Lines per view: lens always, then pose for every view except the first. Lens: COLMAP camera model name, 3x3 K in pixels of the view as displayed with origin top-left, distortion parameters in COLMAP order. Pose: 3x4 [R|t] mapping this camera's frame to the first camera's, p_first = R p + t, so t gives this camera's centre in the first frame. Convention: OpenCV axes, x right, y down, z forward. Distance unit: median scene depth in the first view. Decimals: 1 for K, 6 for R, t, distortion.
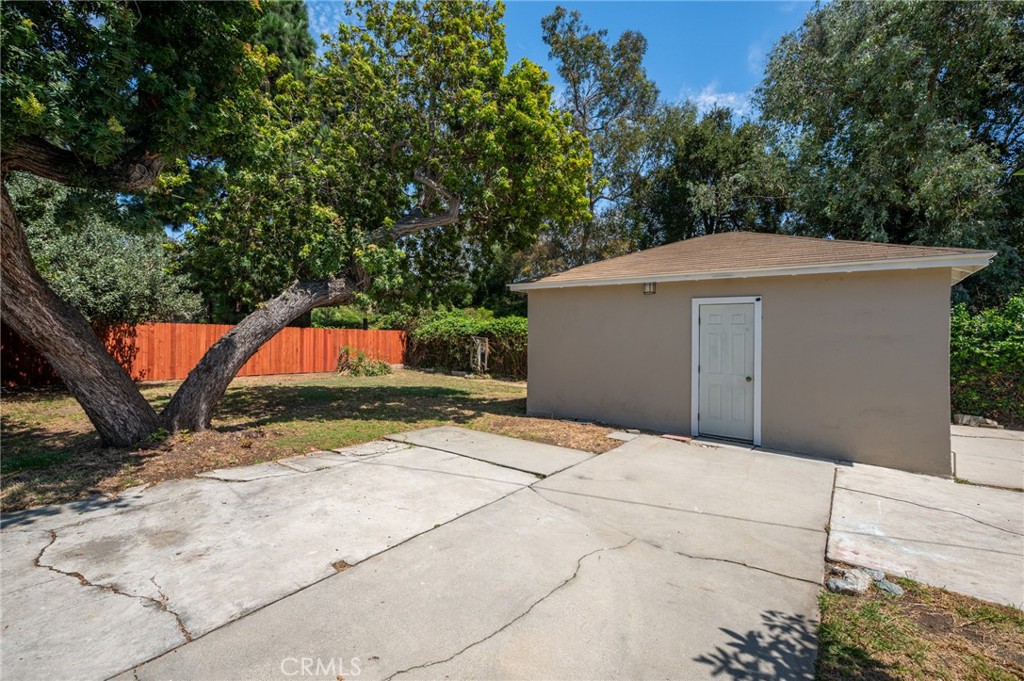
lens RADIAL K [[439.0, 0, 513.1], [0, 439.0, 344.0], [0, 0, 1]] dist [-0.000575, 0.000194]
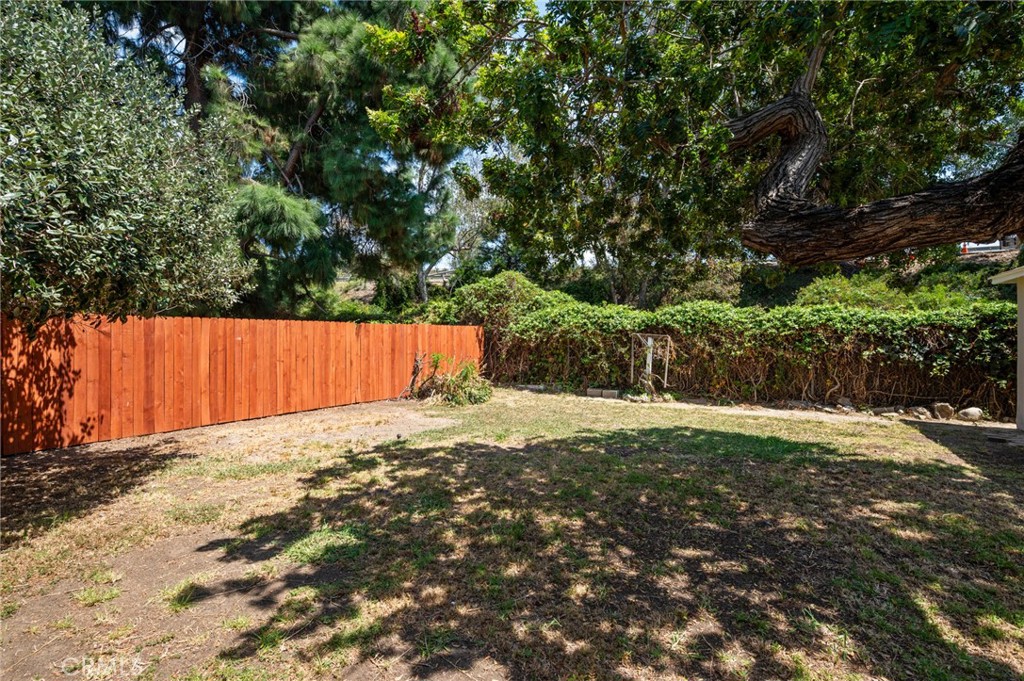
lens RADIAL K [[498.8, 0, 507.6], [0, 498.8, 335.9], [0, 0, 1]] dist [0.000485, 0.000133]
pose [[0.990579, -0.016911, 0.135895, -0.492424], [0.017925, 0.999820, -0.006240, -0.016477], [-0.135765, 0.008617, 0.990704, 0.438310]]
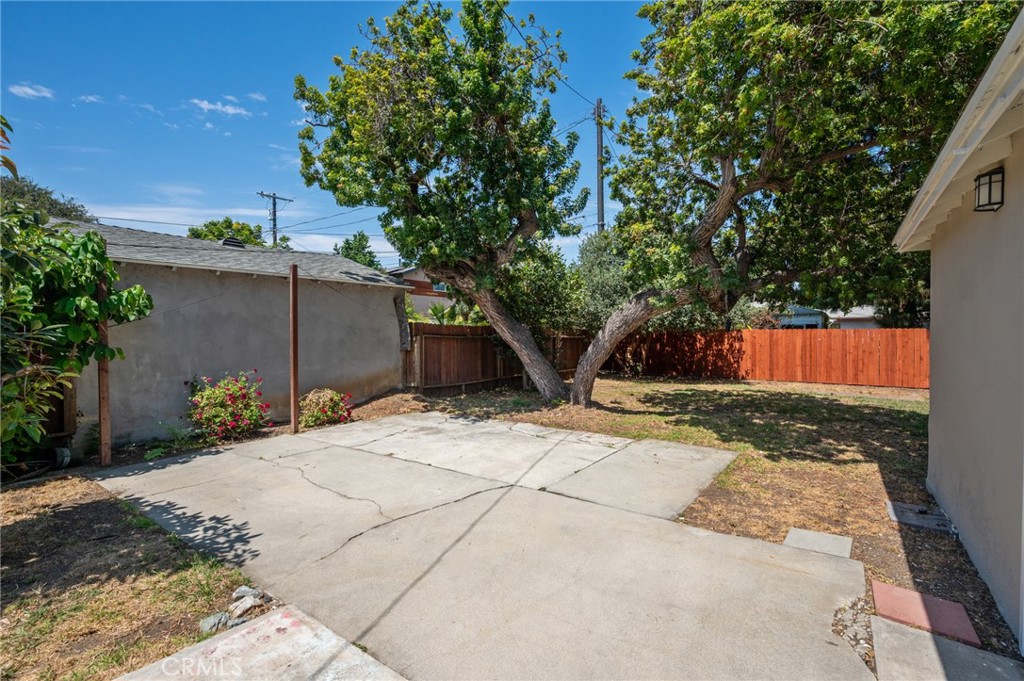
lens RADIAL K [[460.6, 0, 511.9], [0, 460.6, 336.4], [0, 0, 1]] dist [0.001398, -0.000373]
pose [[0.022409, -0.018724, -0.999574, 0.391462], [-0.012239, 0.999745, -0.019001, 0.000150], [0.999674, 0.012659, 0.022174, 0.341810]]
